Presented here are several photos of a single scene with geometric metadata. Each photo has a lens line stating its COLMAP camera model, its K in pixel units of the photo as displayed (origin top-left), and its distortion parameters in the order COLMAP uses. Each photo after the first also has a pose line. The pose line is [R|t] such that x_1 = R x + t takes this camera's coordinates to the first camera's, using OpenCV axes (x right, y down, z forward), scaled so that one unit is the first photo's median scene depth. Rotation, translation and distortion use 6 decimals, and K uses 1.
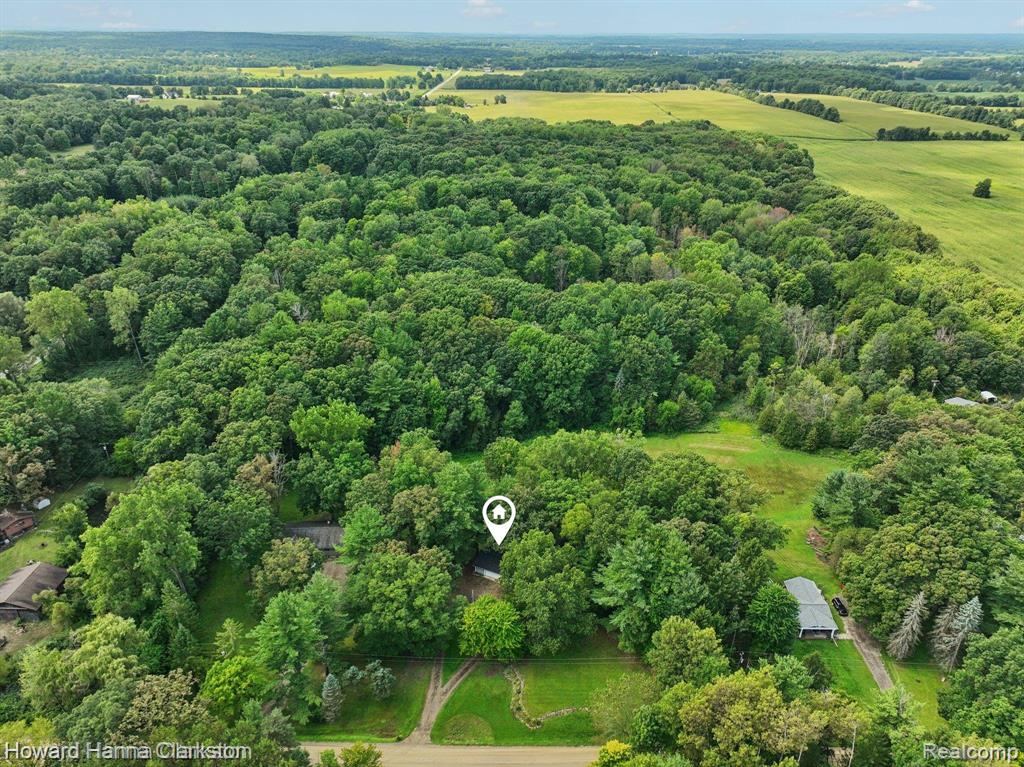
lens RADIAL K [[721.2, 0, 513.8], [0, 721.2, 380.6], [0, 0, 1]] dist [0.000199, 0.019752]
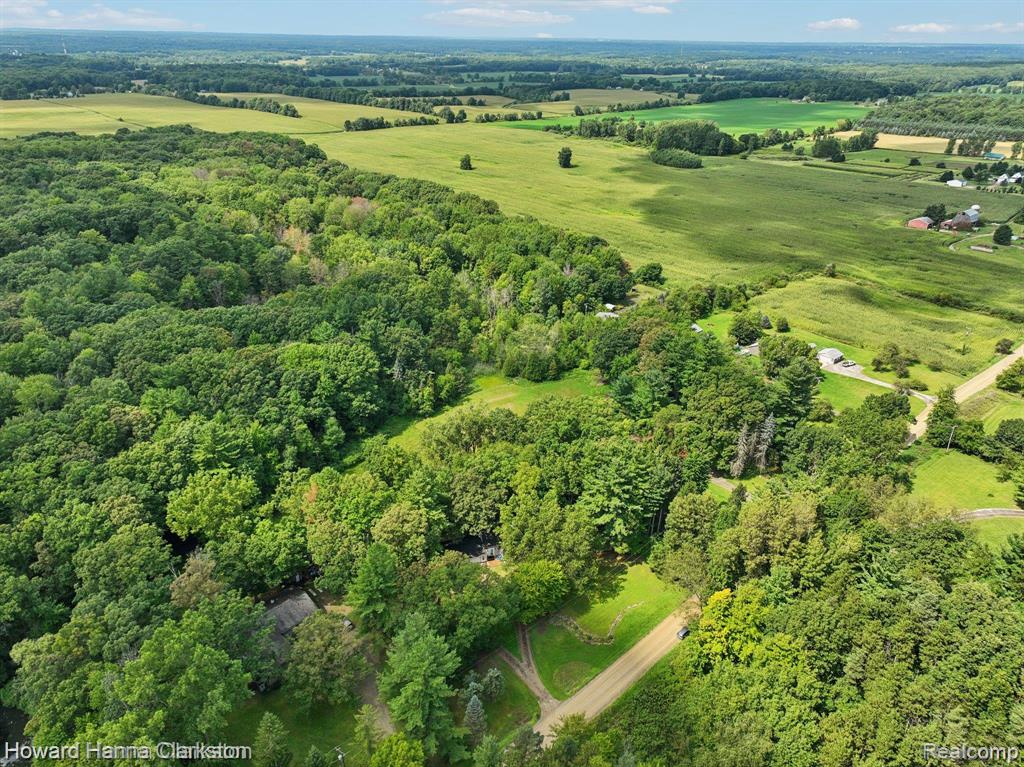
lens RADIAL K [[721.2, 0, 512.5], [0, 721.2, 388.6], [0, 0, 1]] dist [0.000199, 0.019752]
pose [[0.725989, -0.300299, 0.618676, -0.221059], [0.294089, 0.948782, 0.115429, -0.026579], [-0.621653, 0.098146, 0.777120, 0.054152]]
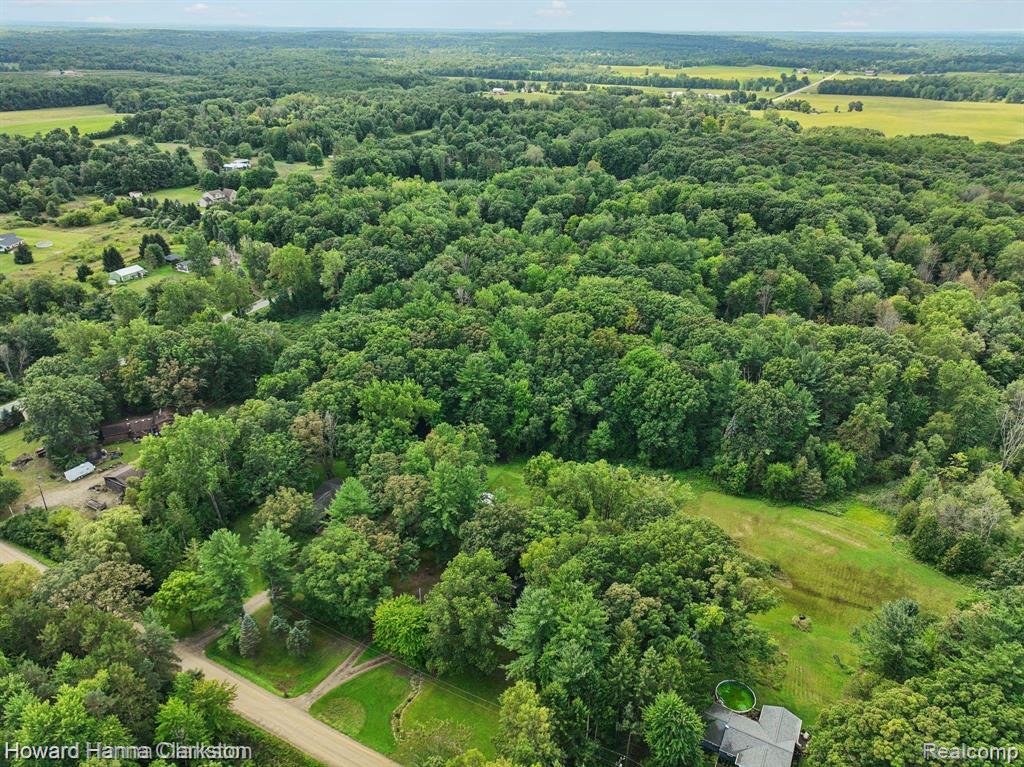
lens RADIAL K [[721.2, 0, 518.1], [0, 721.2, 383.3], [0, 0, 1]] dist [0.000199, 0.019752]
pose [[0.884375, 0.207182, -0.418278, 0.157972], [-0.205883, 0.977359, 0.048804, -0.024007], [0.418919, 0.042955, 0.907007, 0.051434]]
